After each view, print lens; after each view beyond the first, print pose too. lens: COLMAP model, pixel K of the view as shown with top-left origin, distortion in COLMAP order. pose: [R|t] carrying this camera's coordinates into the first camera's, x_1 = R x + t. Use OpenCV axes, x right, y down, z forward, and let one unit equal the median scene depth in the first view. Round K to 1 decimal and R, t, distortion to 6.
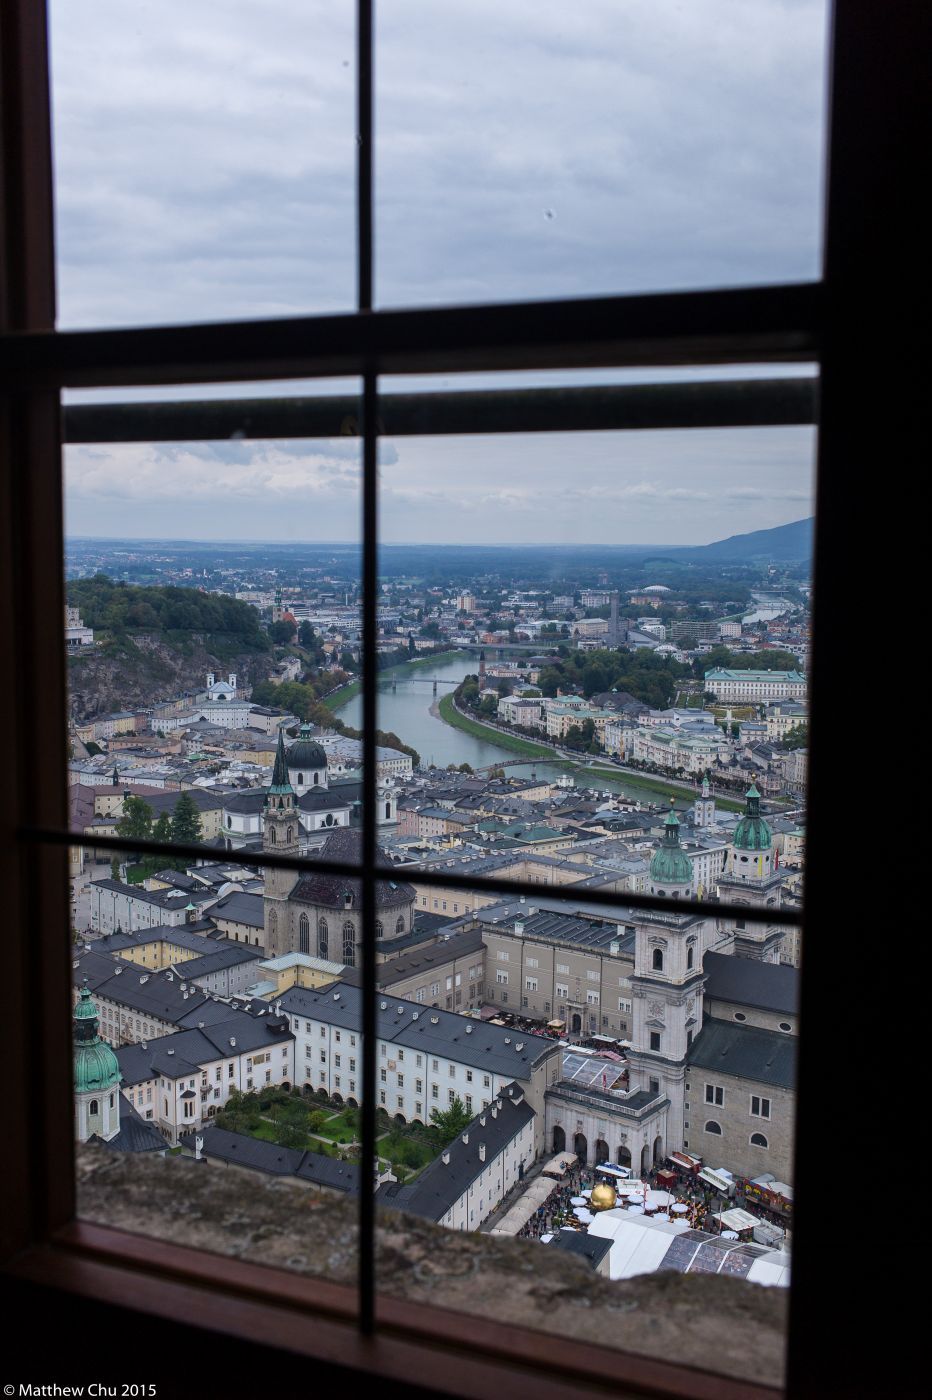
lens RADIAL K [[1385.3, 0, 468.2], [0, 1385.3, 709.3], [0, 0, 1]] dist [-0.000532, 0.000000]
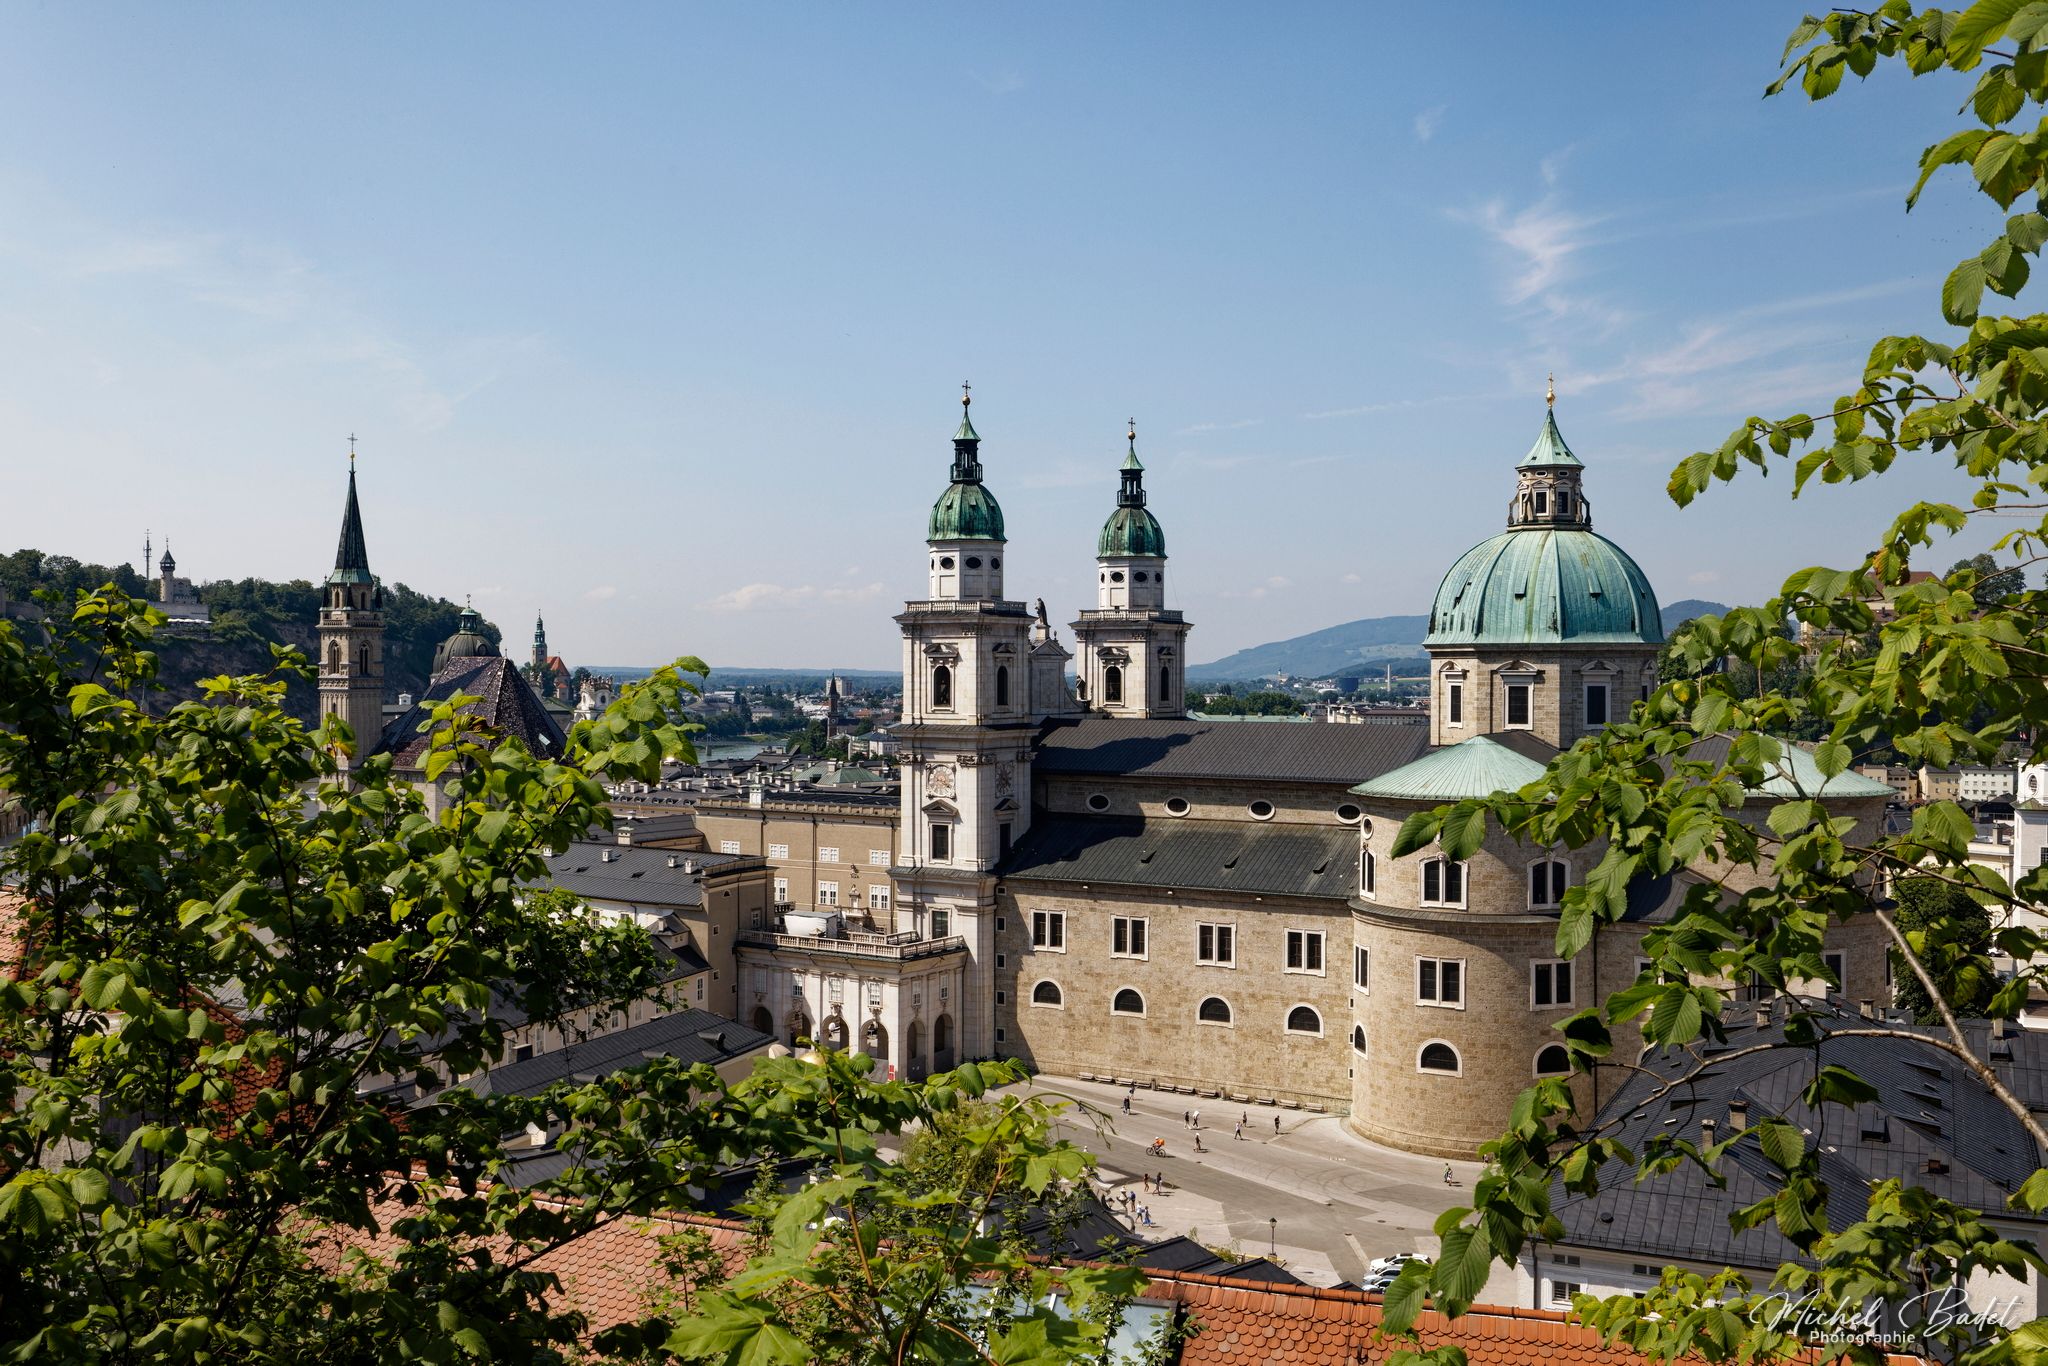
lens RADIAL K [[1970.4, 0, 1003.6], [0, 1970.4, 673.9], [0, 0, 1]] dist [-0.026047, 0.000000]
pose [[0.997599, -0.005862, 0.069010, 0.079322], [0.013778, 0.993294, -0.114796, 0.194815], [-0.067874, 0.115471, 0.990989, 0.172043]]
